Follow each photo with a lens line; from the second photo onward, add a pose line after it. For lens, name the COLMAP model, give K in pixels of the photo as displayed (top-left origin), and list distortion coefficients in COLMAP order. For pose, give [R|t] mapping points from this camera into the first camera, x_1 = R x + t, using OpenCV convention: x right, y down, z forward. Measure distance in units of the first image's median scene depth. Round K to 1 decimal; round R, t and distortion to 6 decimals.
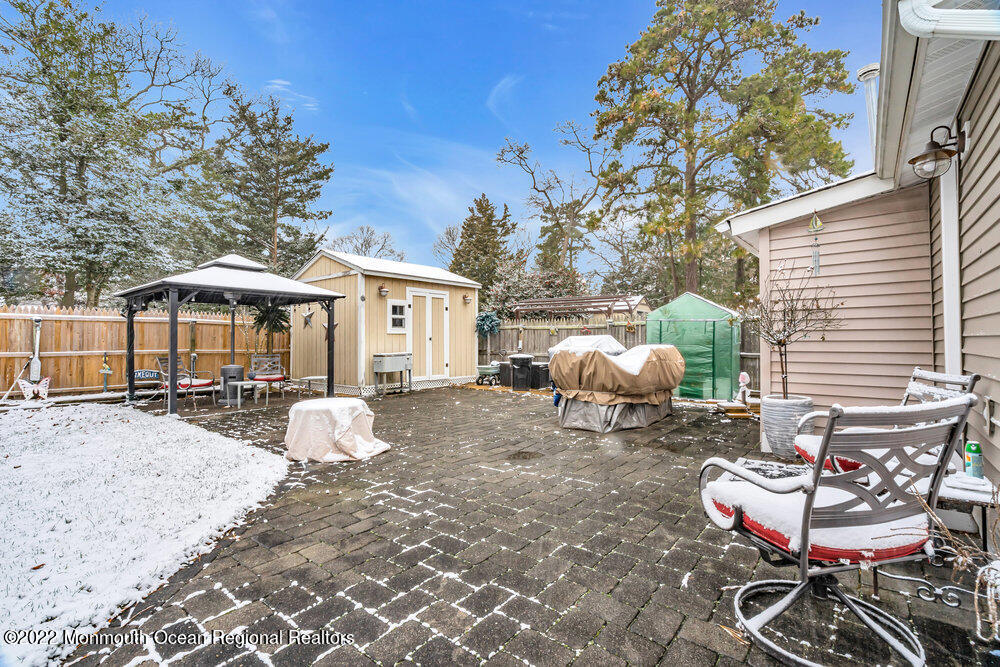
lens RADIAL K [[448.4, 0, 500.0], [0, 448.4, 333.5], [0, 0, 1]] dist [-0.003791, 0.000043]
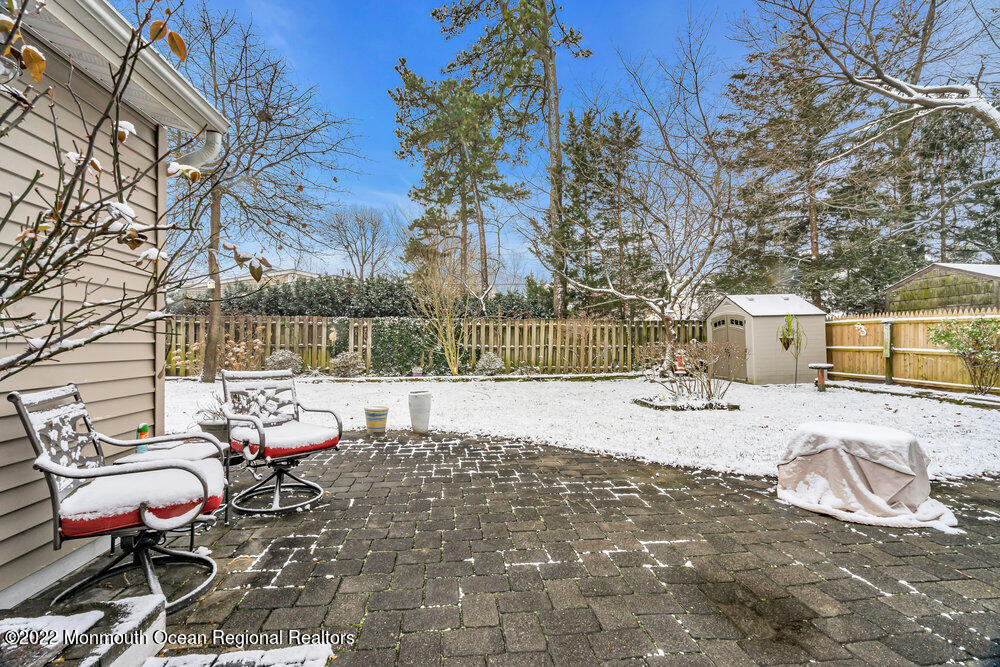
lens RADIAL K [[448.4, 0, 500.0], [0, 448.4, 333.5], [0, 0, 1]] dist [-0.003791, 0.000043]
pose [[-0.698295, -0.010474, -0.715734, 0.236394], [0.014980, 0.999460, -0.029241, 0.006100], [0.715654, -0.031141, -0.697761, 0.497463]]
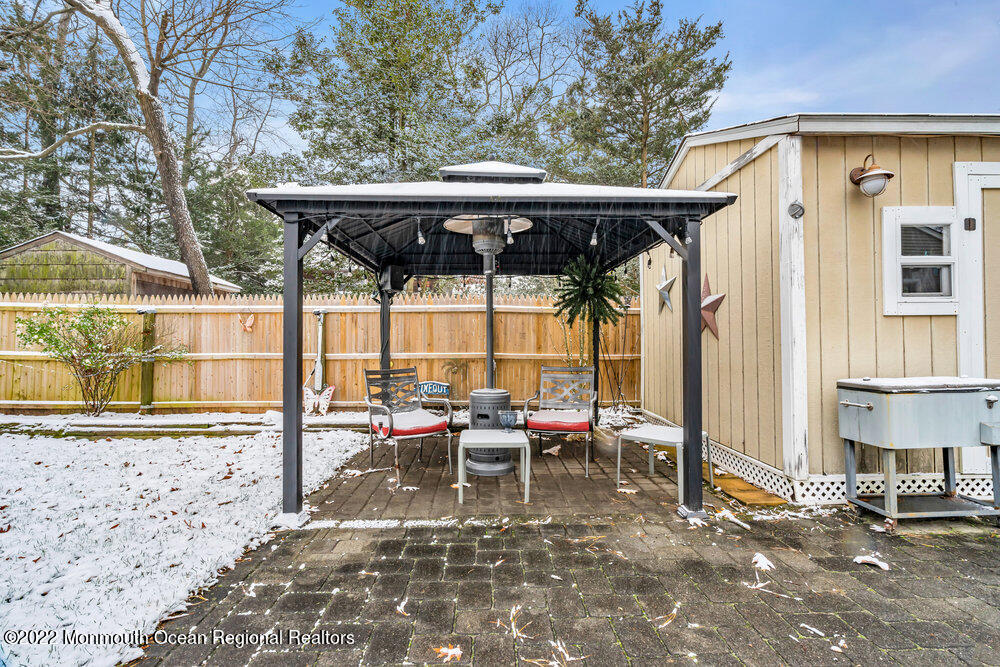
lens RADIAL K [[448.4, 0, 500.0], [0, 448.4, 333.5], [0, 0, 1]] dist [-0.003791, 0.000043]
pose [[0.651898, -0.011058, -0.758226, -0.185713], [0.013435, 0.999905, -0.003031, 0.010241], [0.758188, -0.008211, 0.651984, 0.576209]]
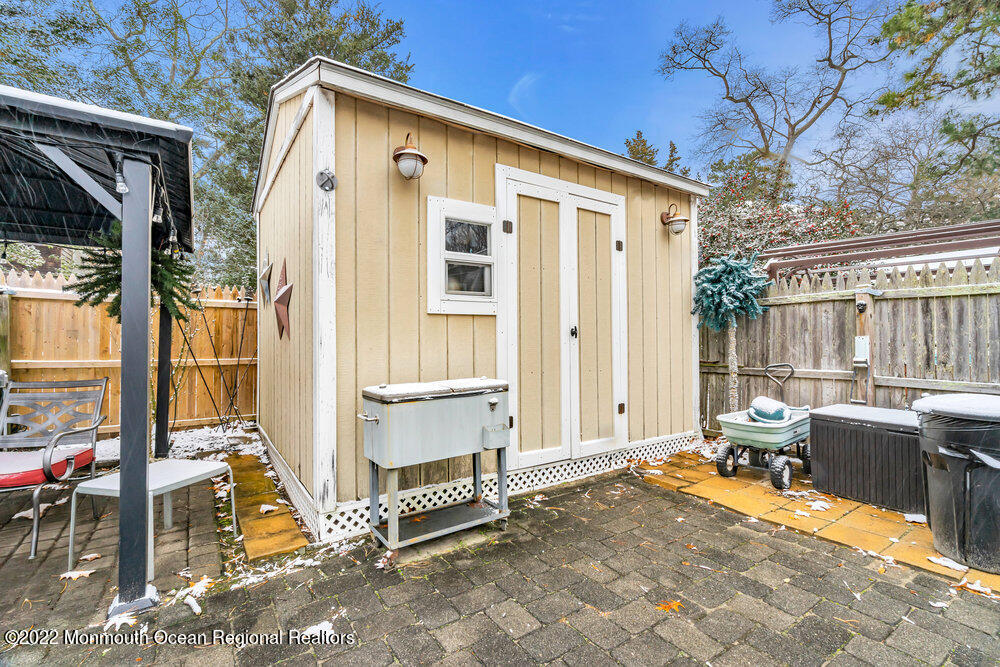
lens RADIAL K [[448.4, 0, 500.0], [0, 448.4, 333.5], [0, 0, 1]] dist [-0.003791, 0.000043]
pose [[0.956492, -0.005051, -0.291715, -0.119418], [0.006251, 0.999975, 0.003181, 0.012492], [0.291692, -0.004866, 0.956500, 0.720830]]
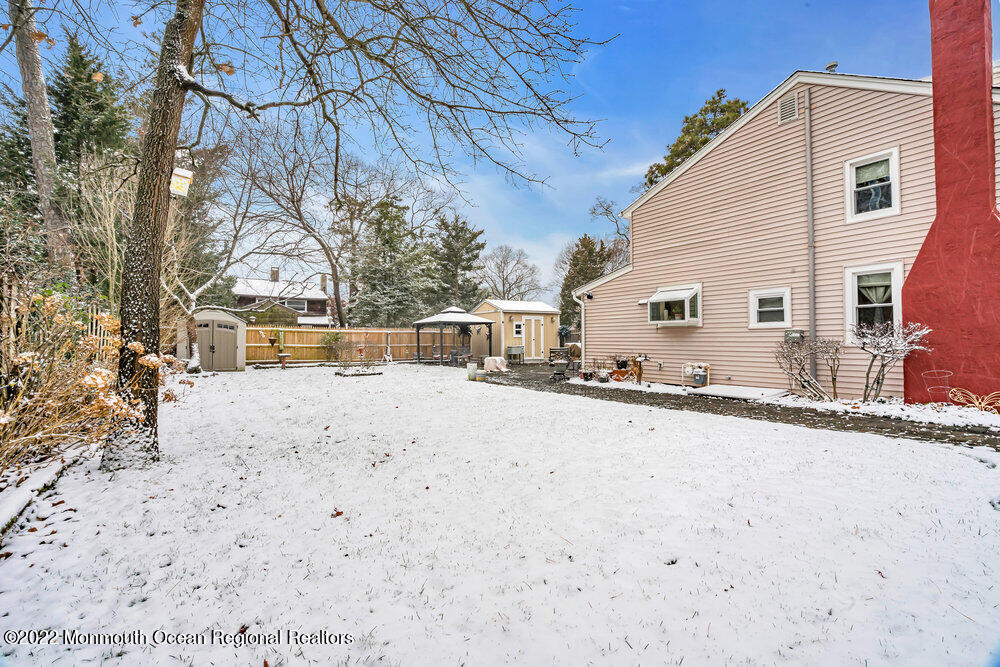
lens RADIAL K [[448.4, 0, 500.0], [0, 448.4, 333.5], [0, 0, 1]] dist [-0.003791, 0.000043]
pose [[0.954711, -0.005388, -0.297486, 0.342877], [0.005823, 0.999983, 0.000579, -0.020400], [0.297478, -0.002285, 0.954726, -1.131648]]
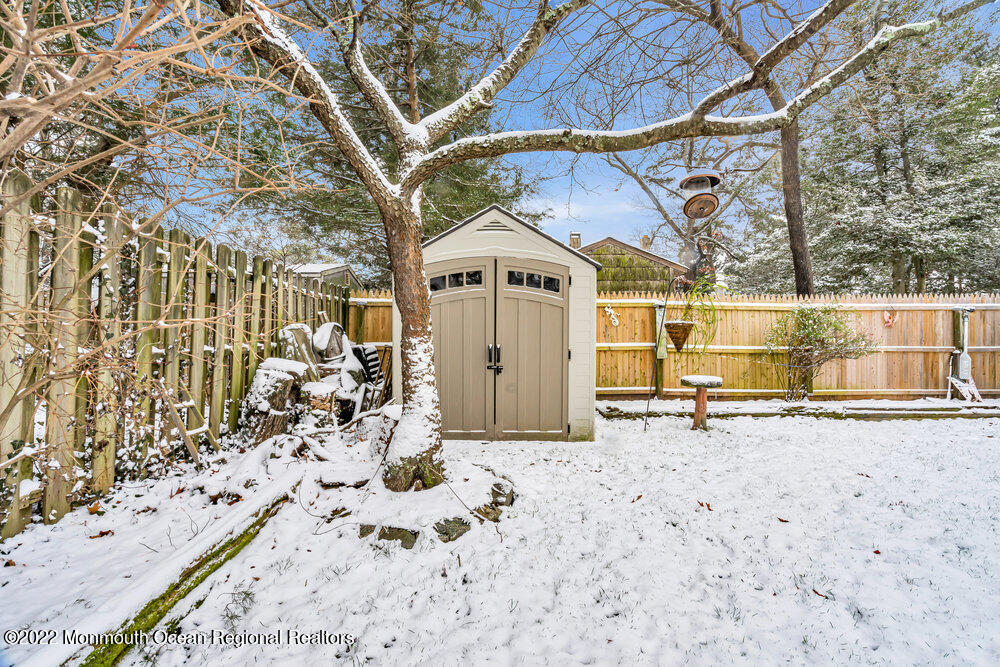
lens RADIAL K [[448.4, 0, 500.0], [0, 448.4, 333.5], [0, 0, 1]] dist [-0.003791, 0.000043]
pose [[0.638724, -0.011743, -0.769346, -0.749102], [0.014222, 0.999893, -0.003455, 0.004696], [0.769304, -0.008734, 0.638823, -0.205611]]
